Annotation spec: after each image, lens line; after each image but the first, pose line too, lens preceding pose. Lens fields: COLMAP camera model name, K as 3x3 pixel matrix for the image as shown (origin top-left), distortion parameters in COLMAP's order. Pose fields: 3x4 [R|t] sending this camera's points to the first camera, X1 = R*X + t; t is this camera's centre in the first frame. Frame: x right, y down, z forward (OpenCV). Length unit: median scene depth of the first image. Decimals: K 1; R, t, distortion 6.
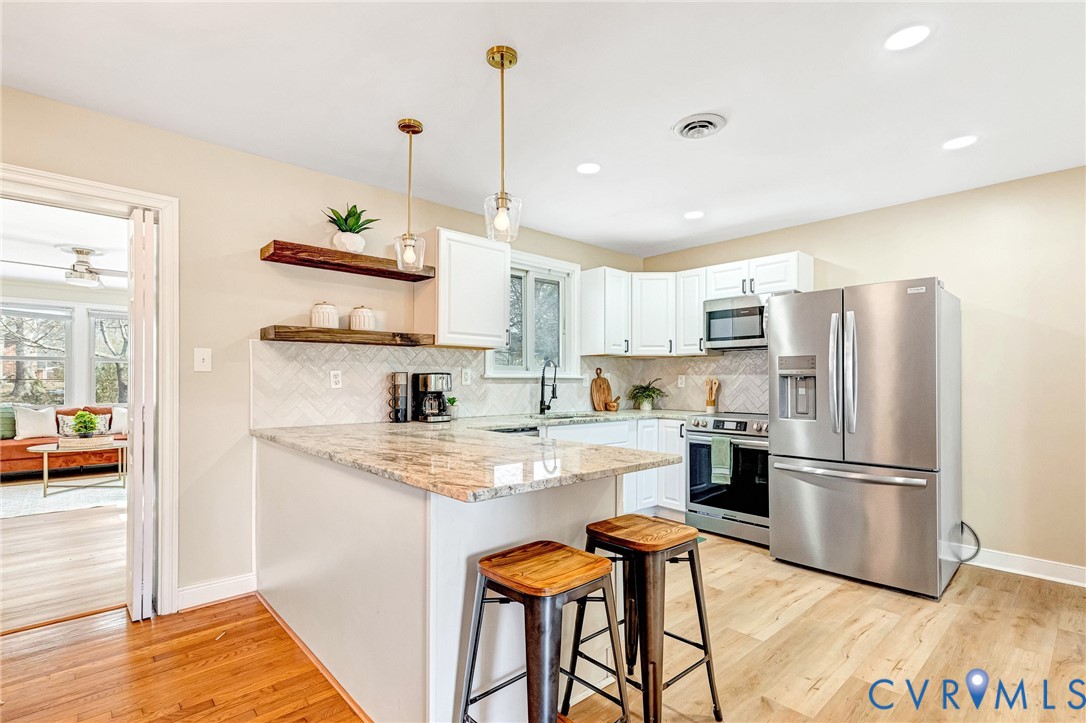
lens RADIAL K [[515.2, 0, 541.9], [0, 515.2, 377.8], [0, 0, 1]] dist [-0.000380, -0.000261]
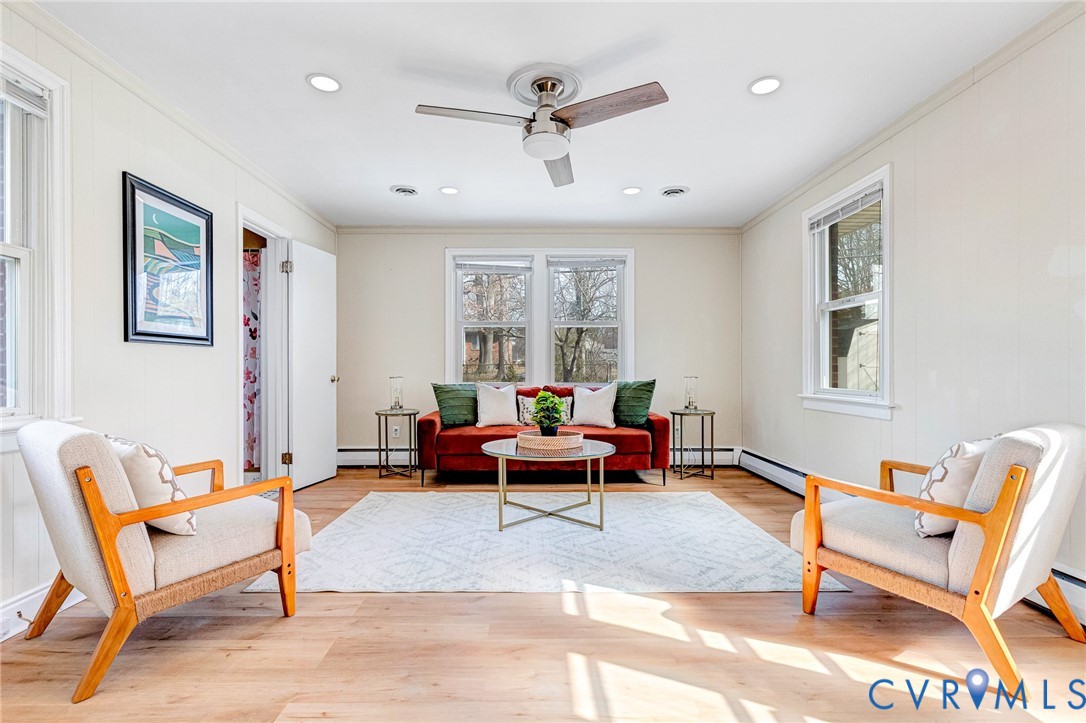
lens RADIAL K [[517.7, 0, 540.4], [0, 517.7, 365.2], [0, 0, 1]] dist [0.009630, -0.000358]
pose [[0.750129, -0.005913, -0.661265, -0.634389], [0.004833, 0.999982, -0.003459, 0.046457], [0.661274, -0.000601, 0.750144, 0.693140]]
